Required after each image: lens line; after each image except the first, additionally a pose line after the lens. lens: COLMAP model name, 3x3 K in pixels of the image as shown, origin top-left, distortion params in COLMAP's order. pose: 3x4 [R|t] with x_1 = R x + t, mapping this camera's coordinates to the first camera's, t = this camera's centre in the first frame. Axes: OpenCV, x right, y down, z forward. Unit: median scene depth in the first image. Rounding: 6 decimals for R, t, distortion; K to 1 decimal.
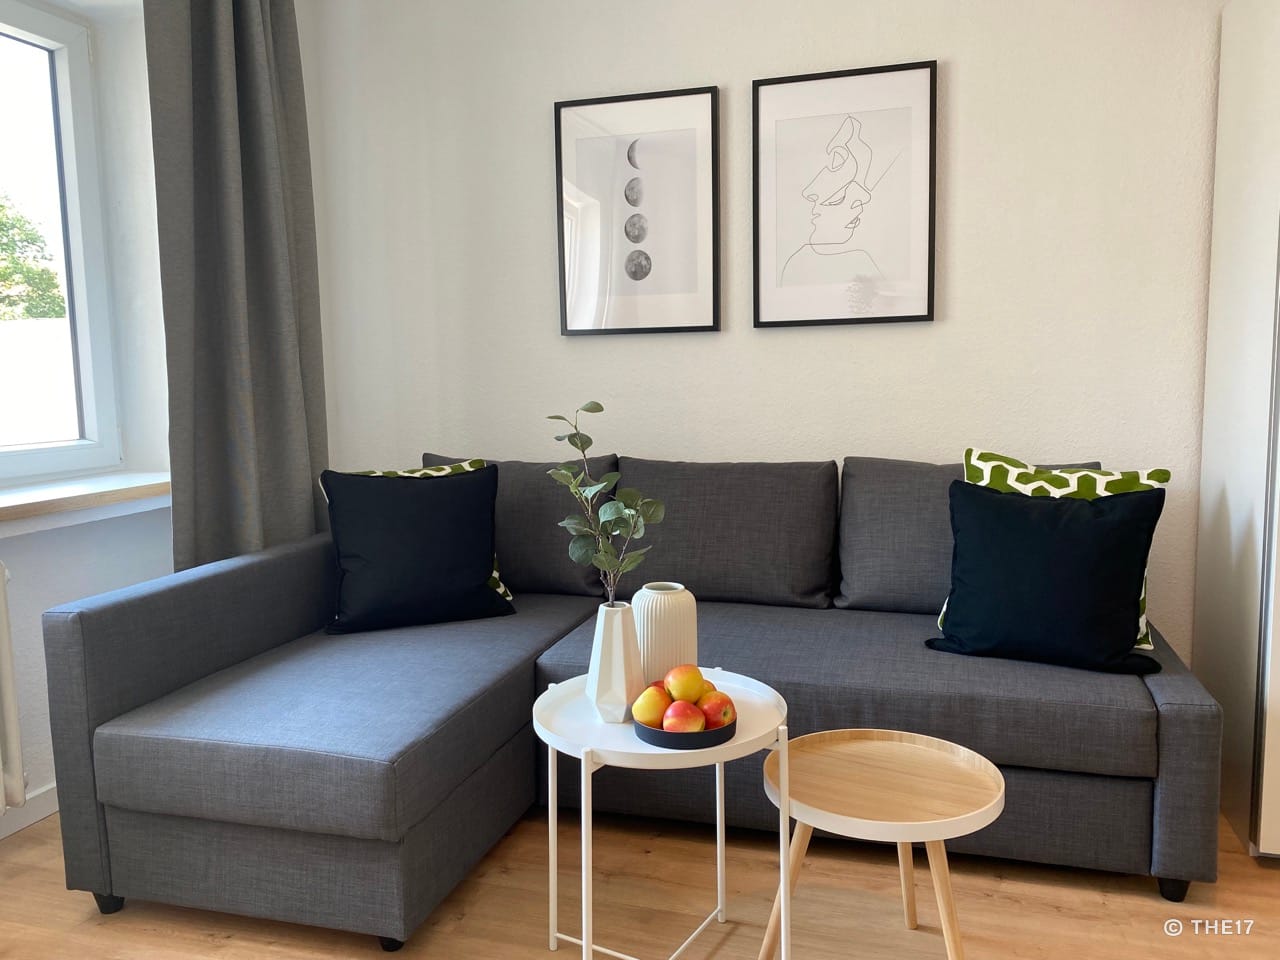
lens RADIAL K [[965.0, 0, 637.3], [0, 965.0, 486.3], [0, 0, 1]] dist [0.080454, -0.197130]
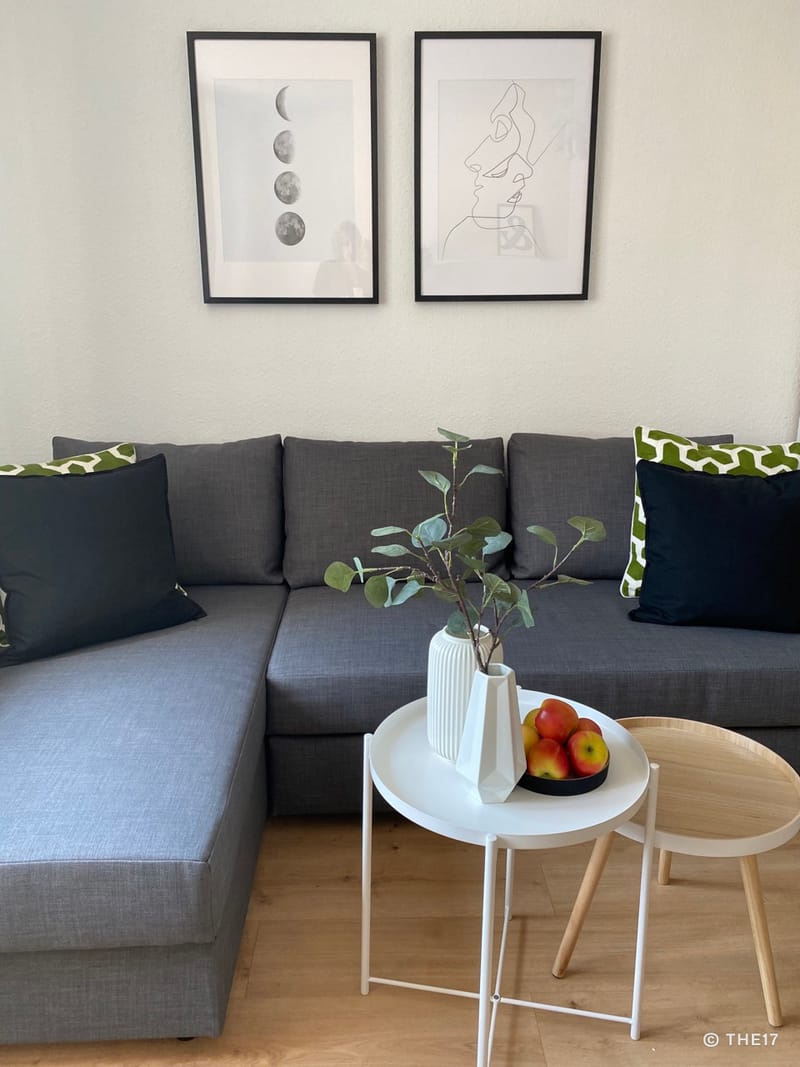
lens RADIAL K [[814.0, 0, 400.0], [0, 814.0, 533.5], [0, 0, 1]] dist [0.014888, -0.013752]
pose [[0.946900, -0.072236, 0.313310, -0.206530], [0.024325, 0.987738, 0.154213, -0.069613], [-0.320607, -0.138403, 0.937046, 0.228307]]
